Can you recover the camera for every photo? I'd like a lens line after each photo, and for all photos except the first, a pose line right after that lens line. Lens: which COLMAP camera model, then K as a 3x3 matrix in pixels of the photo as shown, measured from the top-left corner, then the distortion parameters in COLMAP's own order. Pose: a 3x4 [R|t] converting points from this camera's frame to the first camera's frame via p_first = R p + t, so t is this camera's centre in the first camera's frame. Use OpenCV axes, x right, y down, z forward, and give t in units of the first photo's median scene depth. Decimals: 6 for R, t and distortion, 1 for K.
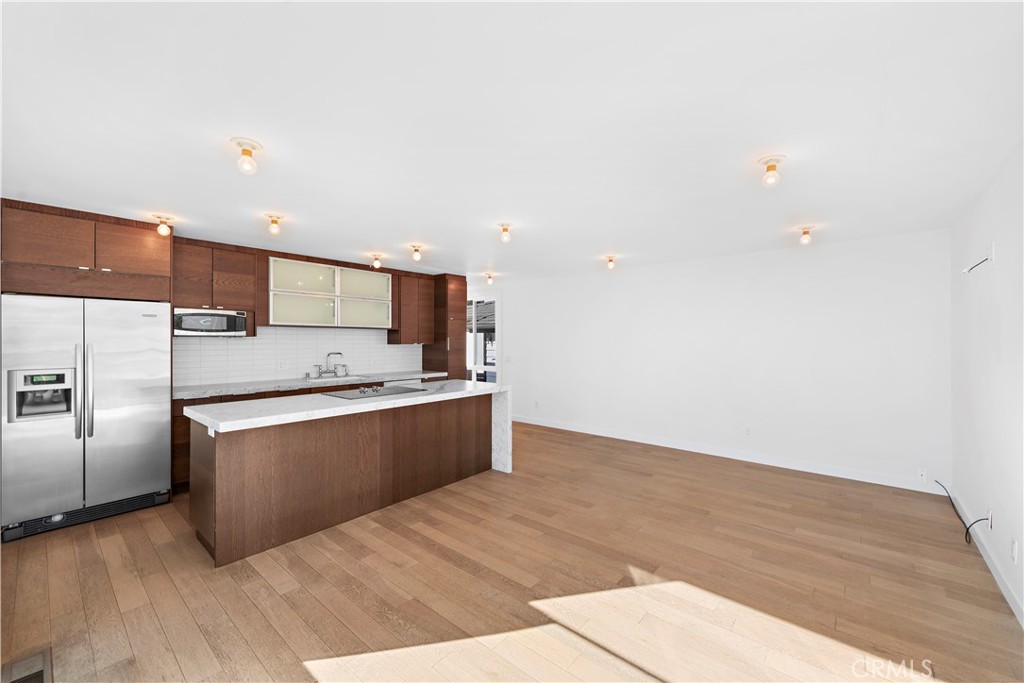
lens RADIAL K [[401.6, 0, 513.1], [0, 401.6, 341.3], [0, 0, 1]] dist [0.012485, -0.000991]
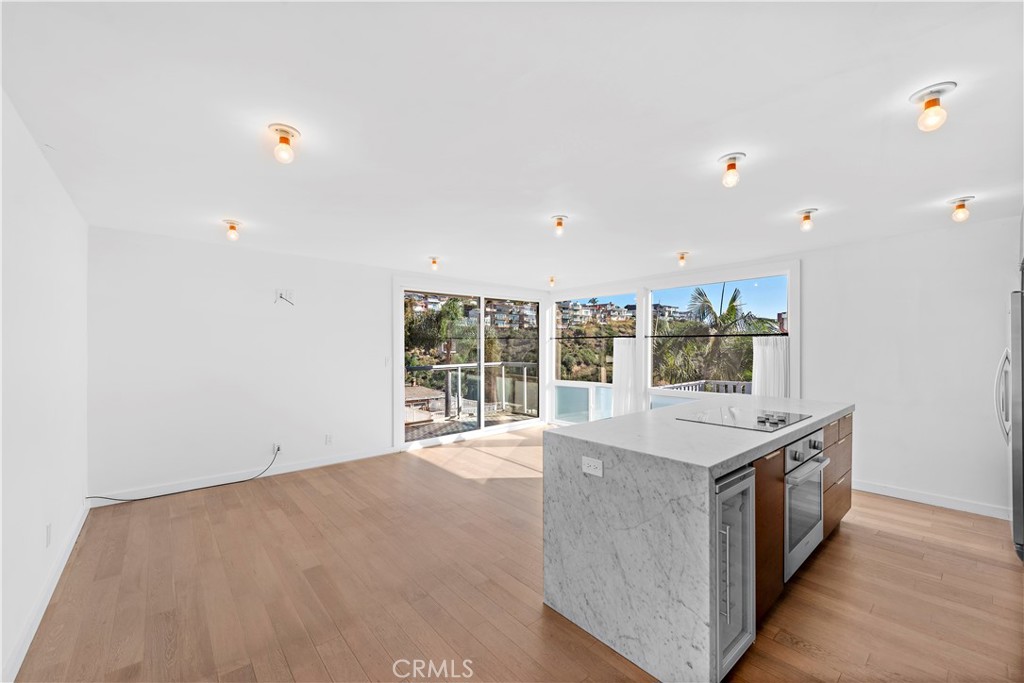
lens RADIAL K [[401.6, 0, 512.3], [0, 401.6, 340.6], [0, 0, 1]] dist [0.012485, -0.000991]
pose [[-0.988735, 0.003369, 0.149638, -0.048909], [0.001845, 0.999945, -0.010323, -0.000349], [-0.149664, -0.009931, -0.988687, 1.824732]]
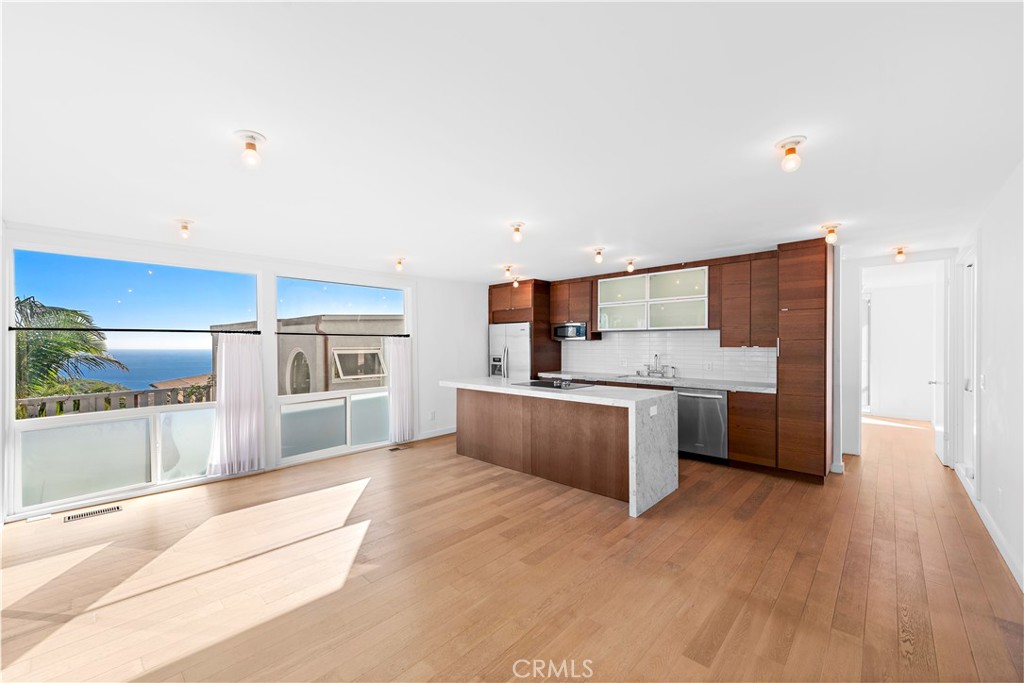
lens RADIAL K [[401.6, 0, 517.6], [0, 401.6, 348.5], [0, 0, 1]] dist [0.012485, -0.000991]
pose [[-0.038532, 0.010408, -0.999203, 0.905058], [-0.001465, 0.999944, 0.010472, 0.003602], [0.999256, 0.001867, -0.038515, 0.973919]]
